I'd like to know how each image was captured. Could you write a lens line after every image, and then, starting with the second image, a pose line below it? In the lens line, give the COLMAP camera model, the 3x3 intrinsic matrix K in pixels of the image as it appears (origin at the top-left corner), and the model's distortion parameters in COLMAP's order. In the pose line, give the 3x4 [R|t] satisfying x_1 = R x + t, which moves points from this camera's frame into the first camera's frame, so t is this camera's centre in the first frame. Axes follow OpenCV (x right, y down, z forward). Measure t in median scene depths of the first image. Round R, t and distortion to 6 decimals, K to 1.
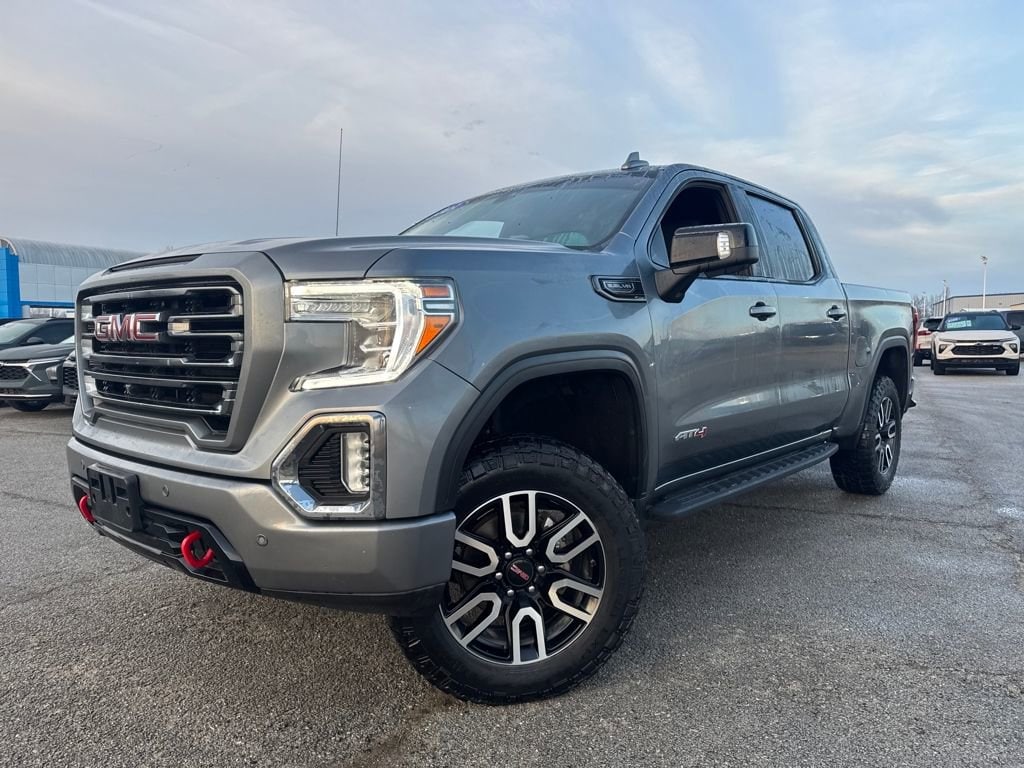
lens RADIAL K [[729.9, 0, 515.2], [0, 729.9, 389.4], [0, 0, 1]] dist [0.049421, -0.030011]
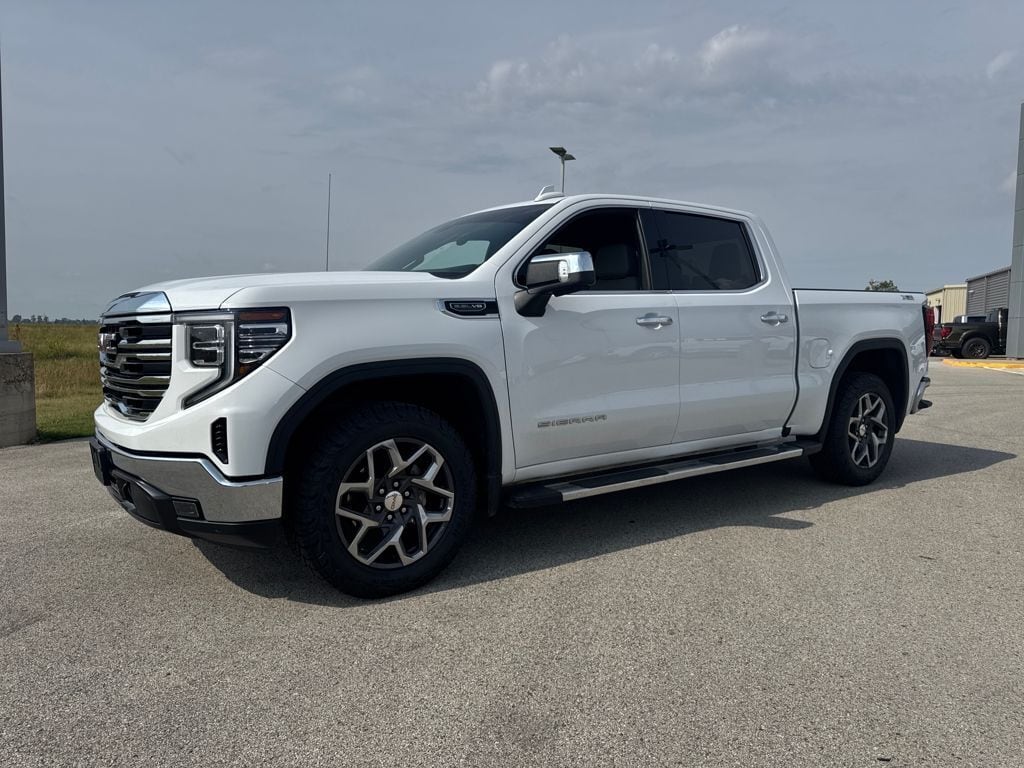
lens RADIAL K [[729.9, 0, 513.7], [0, 729.9, 376.3], [0, 0, 1]] dist [0.049421, -0.030011]
pose [[0.974615, 0.006855, -0.223782, 0.549601], [-0.009768, 0.999881, -0.011913, -0.006079], [0.223673, 0.013797, 0.974567, -0.226645]]
